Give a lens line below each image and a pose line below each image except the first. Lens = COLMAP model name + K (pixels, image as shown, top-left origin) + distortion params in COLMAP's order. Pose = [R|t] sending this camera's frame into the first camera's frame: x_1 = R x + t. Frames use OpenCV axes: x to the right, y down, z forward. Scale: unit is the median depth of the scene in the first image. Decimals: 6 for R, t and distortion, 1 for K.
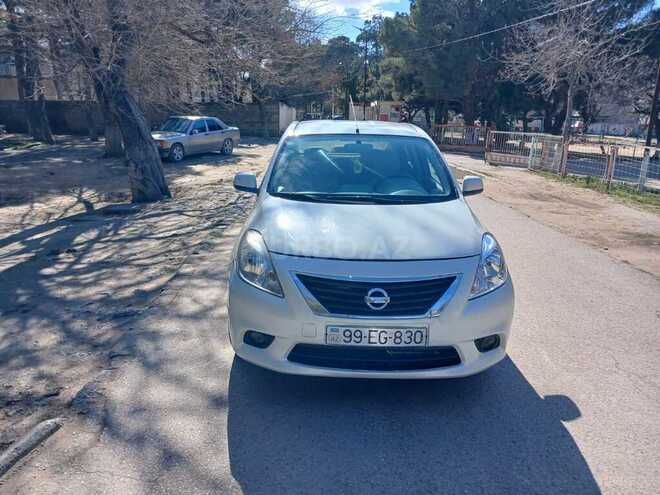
lens RADIAL K [[489.2, 0, 330.0], [0, 489.2, 247.5], [0, 0, 1]] dist [0.007813, 0.000652]
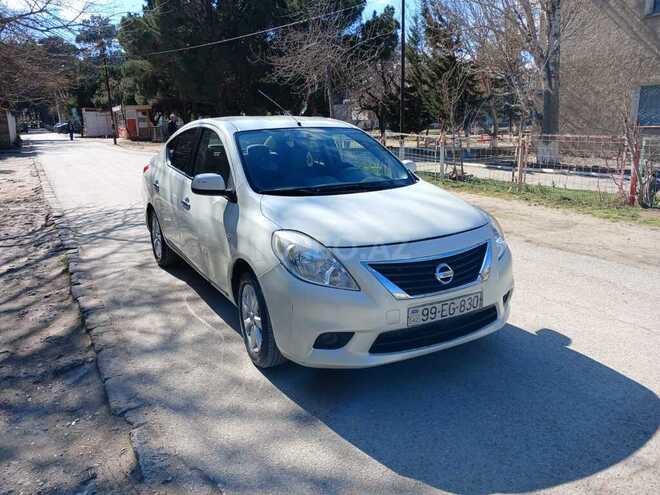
lens RADIAL K [[486.2, 0, 329.2], [0, 486.2, 241.3], [0, 0, 1]] dist [-0.002865, 0.008458]
pose [[0.886503, -0.149377, 0.437949, -0.564613], [0.155565, 0.987582, 0.021951, -0.025767], [-0.435790, 0.048670, 0.898732, 0.154902]]
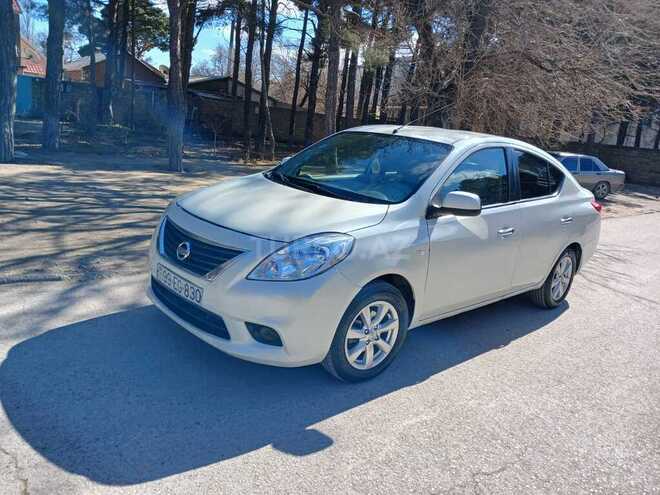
lens RADIAL K [[480.4, 0, 330.0], [0, 480.4, 247.5], [0, 0, 1]] dist [0.008058, -0.003122]
pose [[0.693584, 0.225055, -0.684319, 1.062653], [-0.271801, 0.961491, 0.040729, -0.038020], [0.667133, 0.157750, 0.728045, 0.411947]]
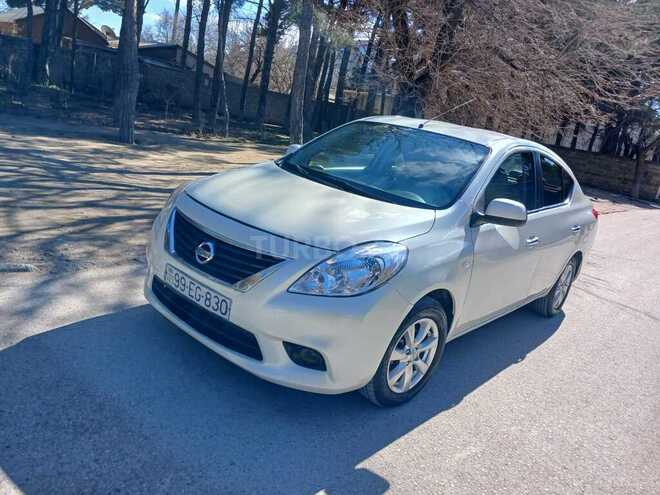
lens RADIAL K [[486.2, 0, 329.2], [0, 486.2, 241.3], [0, 0, 1]] dist [-0.002865, 0.008458]
pose [[0.753237, 0.274624, -0.597675, 0.826987], [-0.321952, 0.946310, 0.029067, -0.021764], [0.573568, 0.170528, 0.801211, 0.367186]]
